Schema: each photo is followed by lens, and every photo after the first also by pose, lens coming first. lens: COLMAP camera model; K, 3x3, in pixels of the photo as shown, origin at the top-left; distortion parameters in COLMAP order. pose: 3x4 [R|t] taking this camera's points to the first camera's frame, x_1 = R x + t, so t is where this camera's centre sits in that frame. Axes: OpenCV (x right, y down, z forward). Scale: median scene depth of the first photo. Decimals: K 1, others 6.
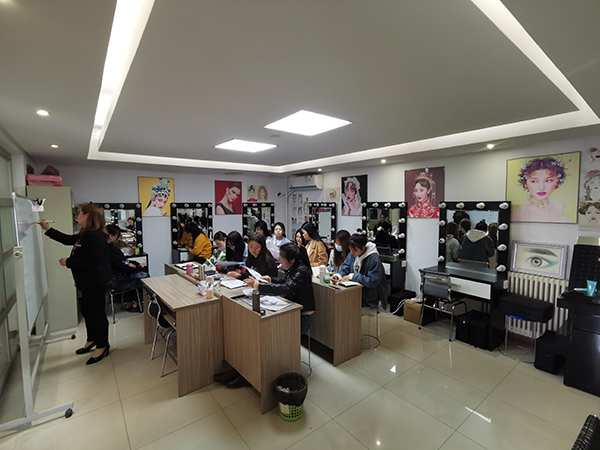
lens RADIAL K [[289.4, 0, 301.5], [0, 289.4, 225.4], [0, 0, 1]] dist [0.002849, 0.000414]
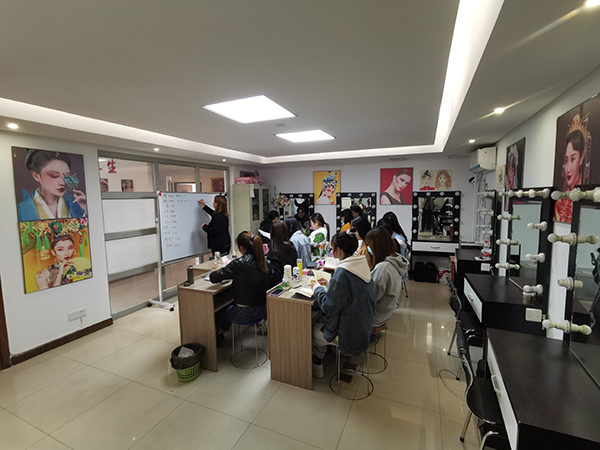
lens RADIAL K [[289.4, 0, 300.4], [0, 289.4, 222.9], [0, 0, 1]] dist [0.002849, 0.000414]
pose [[0.480721, 0.081603, -0.873068, 0.418770], [-0.057799, 0.996444, 0.061310, -0.019709], [0.874966, 0.020990, 0.483729, 0.302289]]
